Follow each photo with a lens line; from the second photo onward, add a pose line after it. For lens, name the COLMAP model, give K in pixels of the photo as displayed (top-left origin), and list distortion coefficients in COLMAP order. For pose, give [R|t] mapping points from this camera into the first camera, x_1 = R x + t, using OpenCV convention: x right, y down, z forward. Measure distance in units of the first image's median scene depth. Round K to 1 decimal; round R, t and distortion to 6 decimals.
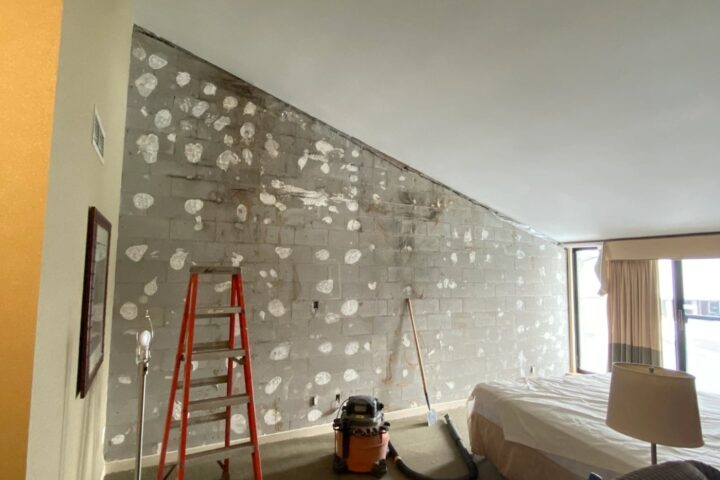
lens RADIAL K [[390.1, 0, 360.0], [0, 390.1, 240.0], [0, 0, 1]] dist [0.000856, -0.015192]
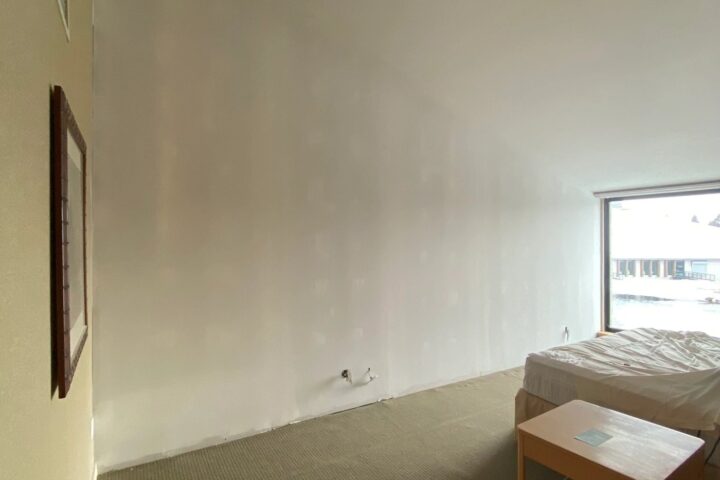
lens RADIAL K [[390.1, 0, 360.0], [0, 390.1, 240.0], [0, 0, 1]] dist [0.000856, -0.015192]
pose [[0.998391, -0.009752, 0.055862, -0.091216], [0.004533, 0.995674, 0.092804, 0.033389], [-0.056525, -0.092401, 0.994116, 0.127439]]
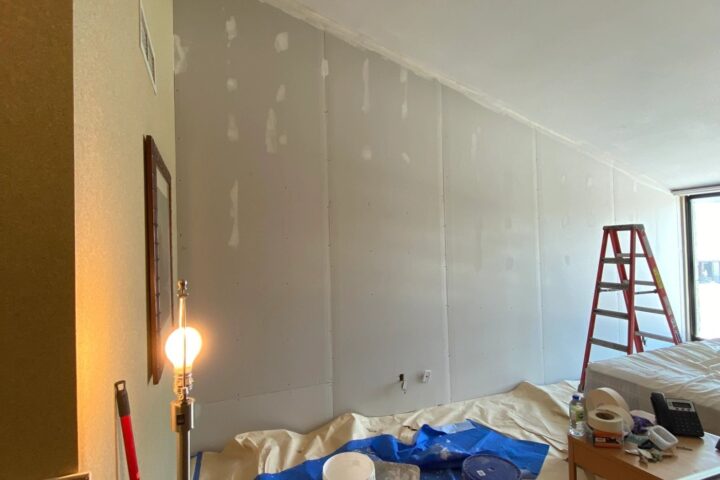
lens RADIAL K [[390.1, 0, 360.0], [0, 390.1, 240.0], [0, 0, 1]] dist [0.000856, -0.015192]
pose [[0.993059, -0.040519, -0.110419, -0.072160], [0.047906, 0.996729, 0.065088, 0.030237], [0.107420, -0.069926, 0.991752, 0.098986]]
